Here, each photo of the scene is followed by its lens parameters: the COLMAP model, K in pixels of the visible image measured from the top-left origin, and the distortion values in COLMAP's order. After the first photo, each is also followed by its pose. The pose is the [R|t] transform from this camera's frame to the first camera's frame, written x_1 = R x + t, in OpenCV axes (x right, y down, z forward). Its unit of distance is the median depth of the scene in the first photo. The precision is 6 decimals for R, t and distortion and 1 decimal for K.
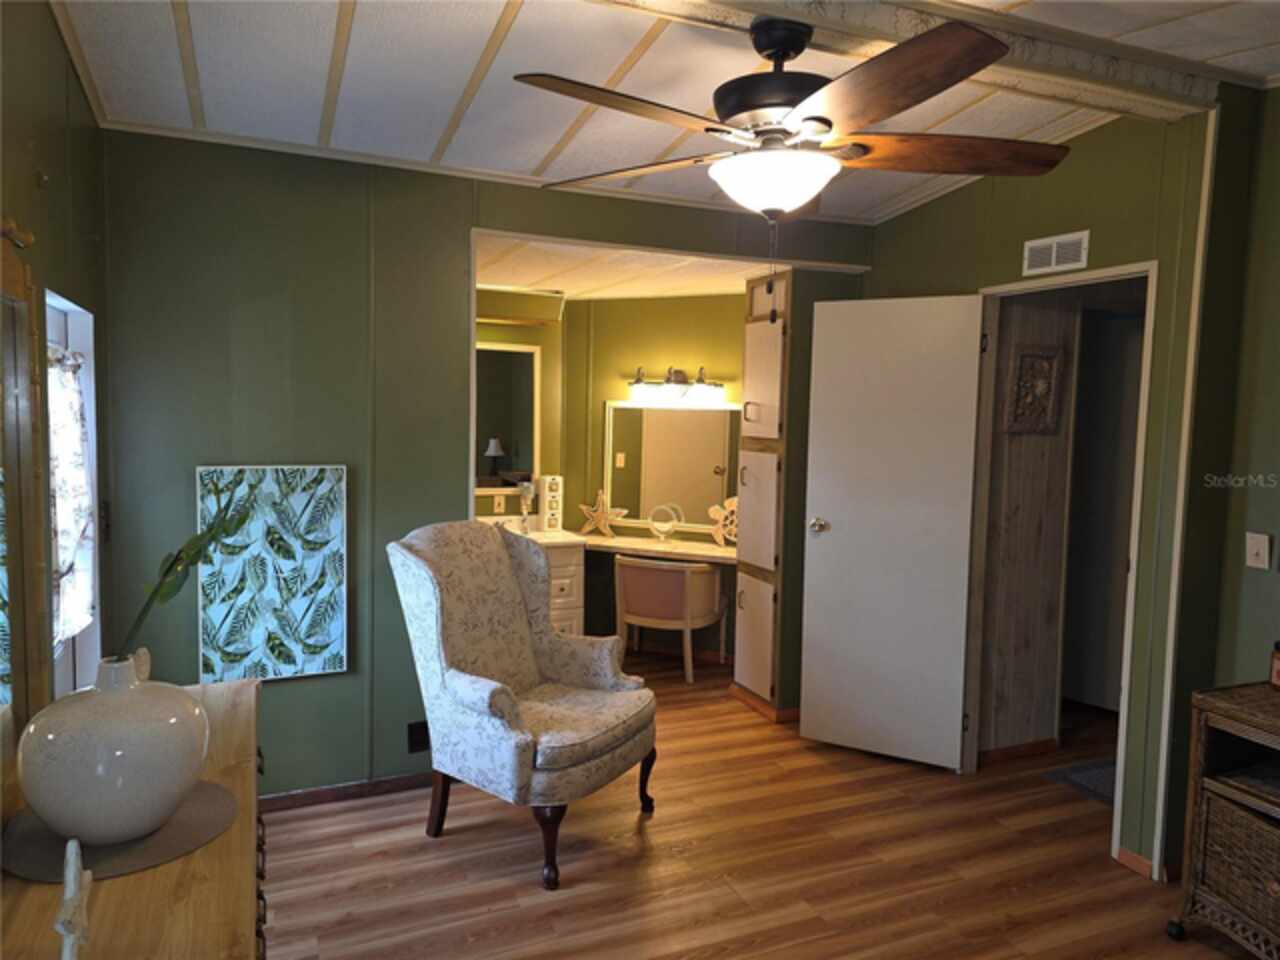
lens RADIAL K [[856.2, 0, 636.4], [0, 856.2, 470.7], [0, 0, 1]] dist [0.078047, -0.118113]
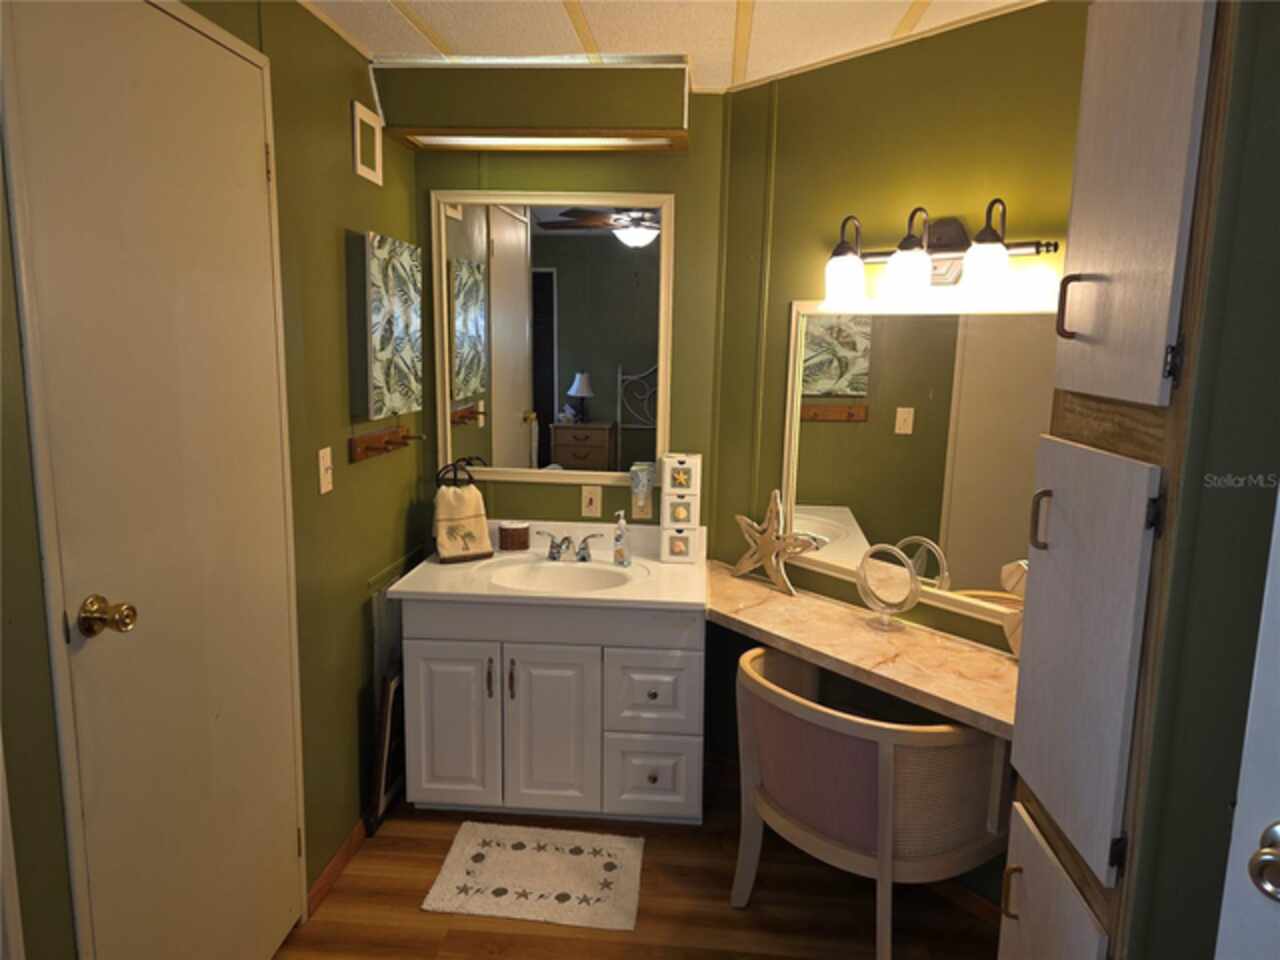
lens RADIAL K [[856.2, 0, 636.4], [0, 856.2, 470.7], [0, 0, 1]] dist [0.078047, -0.118113]
pose [[0.882345, 0.069935, -0.465377, 0.115161], [-0.034850, 0.995891, 0.083584, -0.026249], [0.469310, -0.057531, 0.881157, 0.541931]]
